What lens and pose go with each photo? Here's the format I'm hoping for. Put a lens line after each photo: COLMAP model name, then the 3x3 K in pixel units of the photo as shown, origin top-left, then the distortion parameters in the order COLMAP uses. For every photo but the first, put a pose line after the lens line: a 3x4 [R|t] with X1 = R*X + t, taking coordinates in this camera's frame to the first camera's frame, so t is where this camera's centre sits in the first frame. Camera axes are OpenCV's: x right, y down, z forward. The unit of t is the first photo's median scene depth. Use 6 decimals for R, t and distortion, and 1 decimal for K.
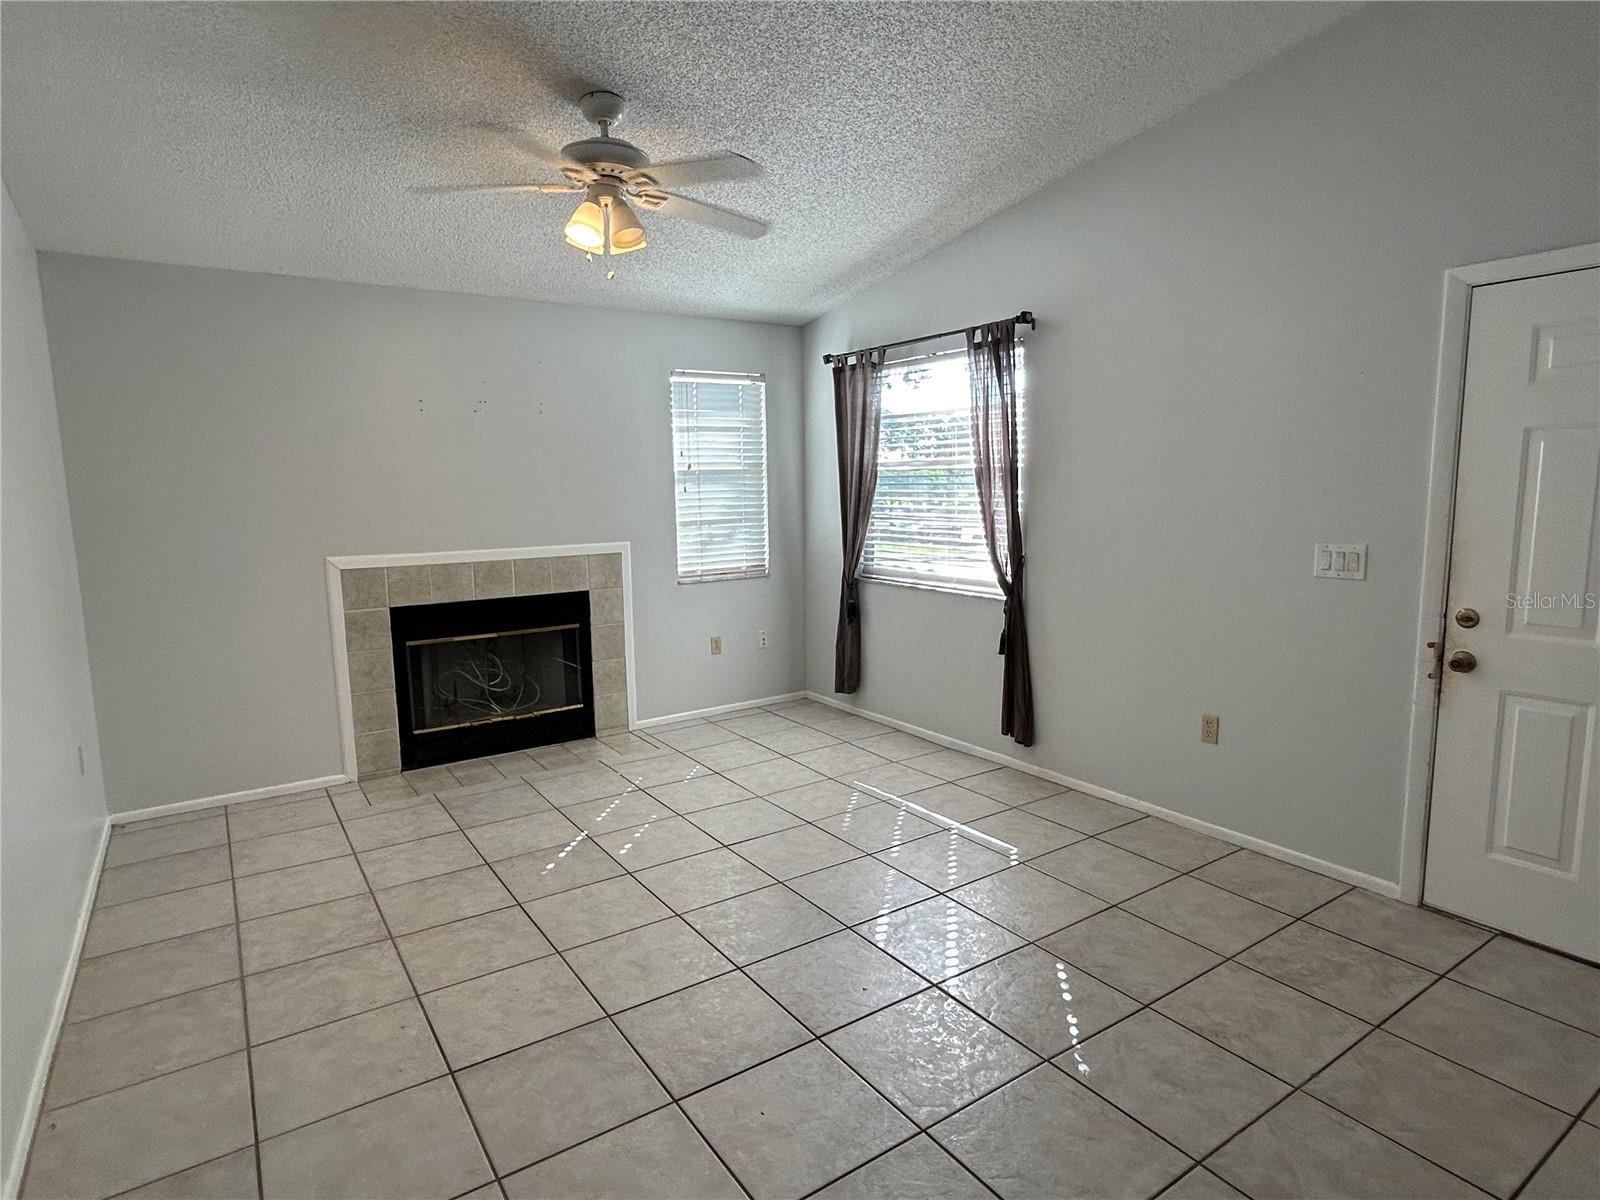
lens RADIAL K [[883.0, 0, 809.2], [0, 883.0, 599.6], [0, 0, 1]] dist [0.001729, 0.000281]
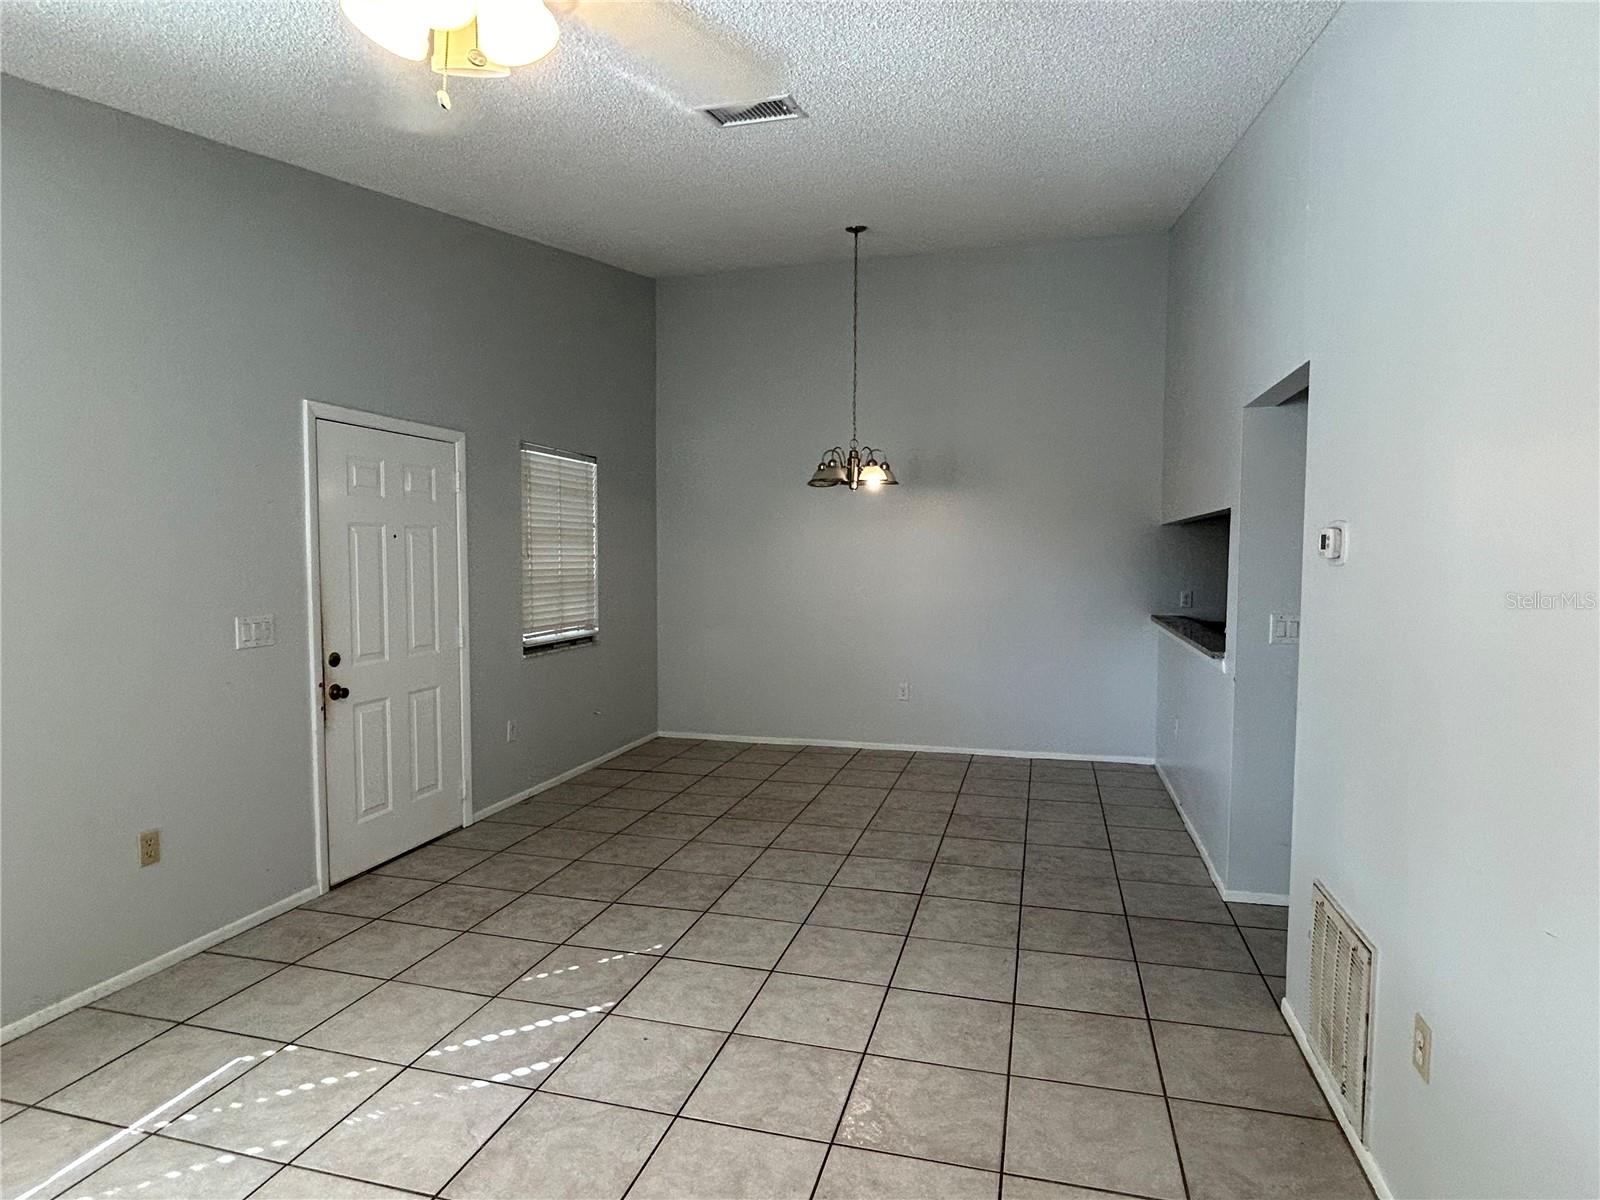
lens RADIAL K [[883.0, 0, 809.0], [0, 883.0, 604.5], [0, 0, 1]] dist [0.001729, 0.000281]
pose [[-0.648637, -0.032998, 0.760383, -0.760833], [0.105984, 0.985410, 0.133173, -0.166206], [-0.753683, 0.166969, -0.635676, 1.298289]]
